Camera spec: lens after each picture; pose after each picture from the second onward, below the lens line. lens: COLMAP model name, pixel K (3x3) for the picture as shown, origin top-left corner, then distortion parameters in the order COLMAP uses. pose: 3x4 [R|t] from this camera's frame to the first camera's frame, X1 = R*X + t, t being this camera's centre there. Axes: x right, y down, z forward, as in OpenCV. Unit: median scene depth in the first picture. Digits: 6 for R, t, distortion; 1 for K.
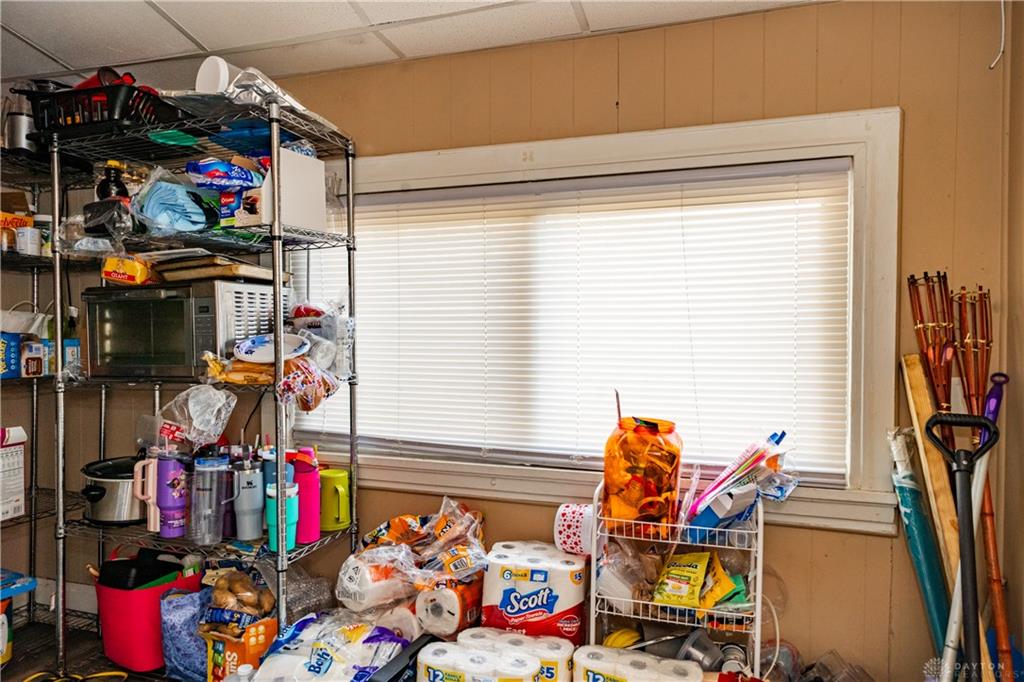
lens RADIAL K [[632.6, 0, 506.7], [0, 632.6, 330.1], [0, 0, 1]] dist [0.007042, 0.000640]
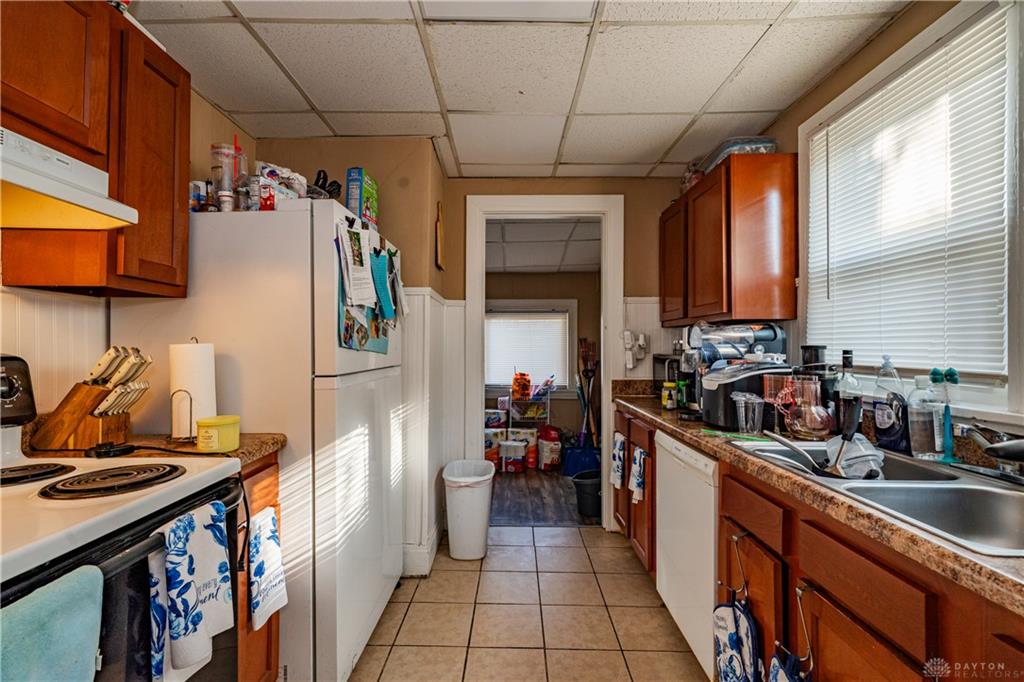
lens RADIAL K [[452.2, 0, 501.1], [0, 452.2, 338.7], [0, 0, 1]] dist [0.001702, 0.000898]
pose [[0.951258, 0.012793, 0.308131, -0.815227], [0.001234, 0.998973, -0.045283, 0.055707], [-0.308394, 0.043456, 0.950266, -1.740468]]
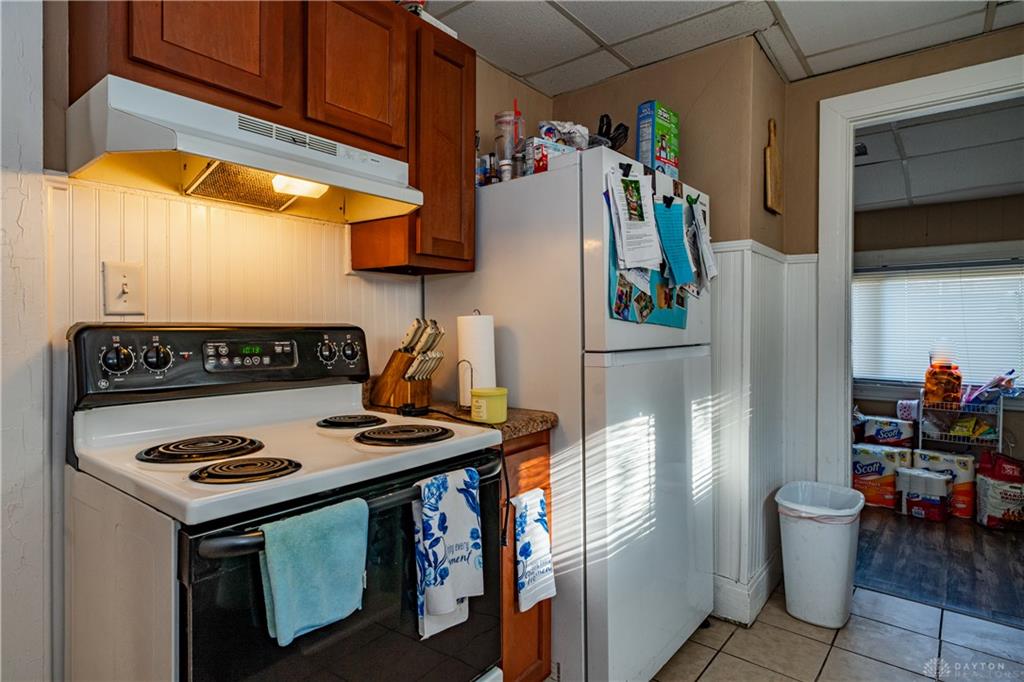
lens RADIAL K [[558.4, 0, 503.9], [0, 558.4, 327.4], [0, 0, 1]] dist [0.005035, 0.000255]
pose [[0.935542, 0.007988, -0.353125, -0.647212], [-0.016120, 0.999668, -0.020092, 0.071254], [0.352847, 0.024490, 0.935360, -1.737212]]
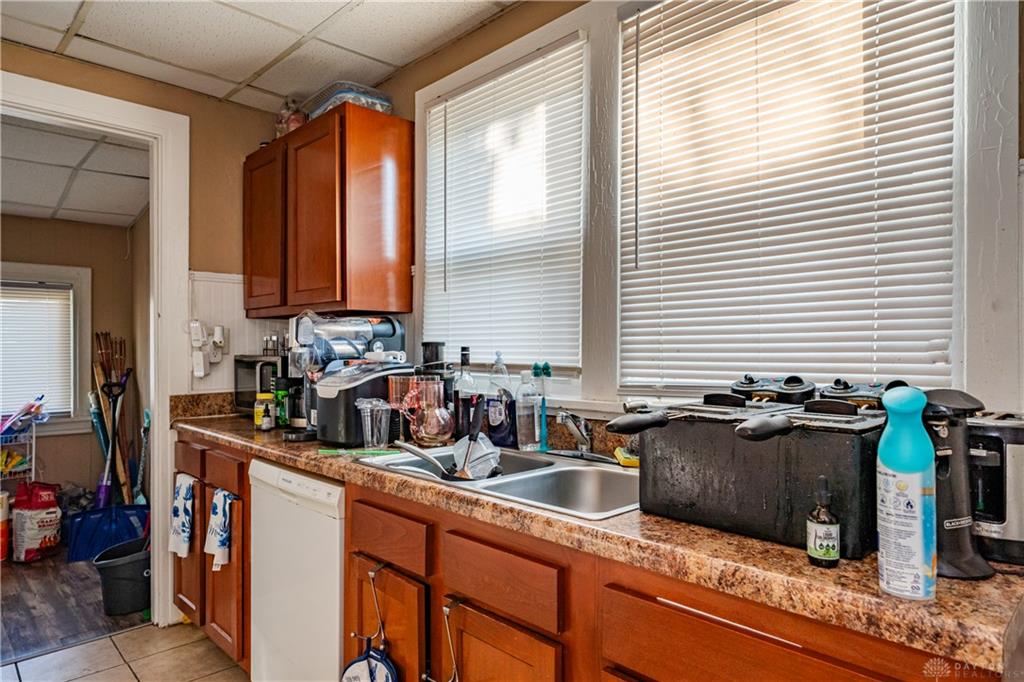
lens RADIAL K [[622.1, 0, 508.4], [0, 622.1, 347.9], [0, 0, 1]] dist [0.005832, 0.001533]
pose [[0.447381, 0.005040, 0.894329, -0.908913], [0.024393, 0.999543, -0.017835, 0.065579], [-0.894011, 0.029794, 0.447053, -1.675021]]
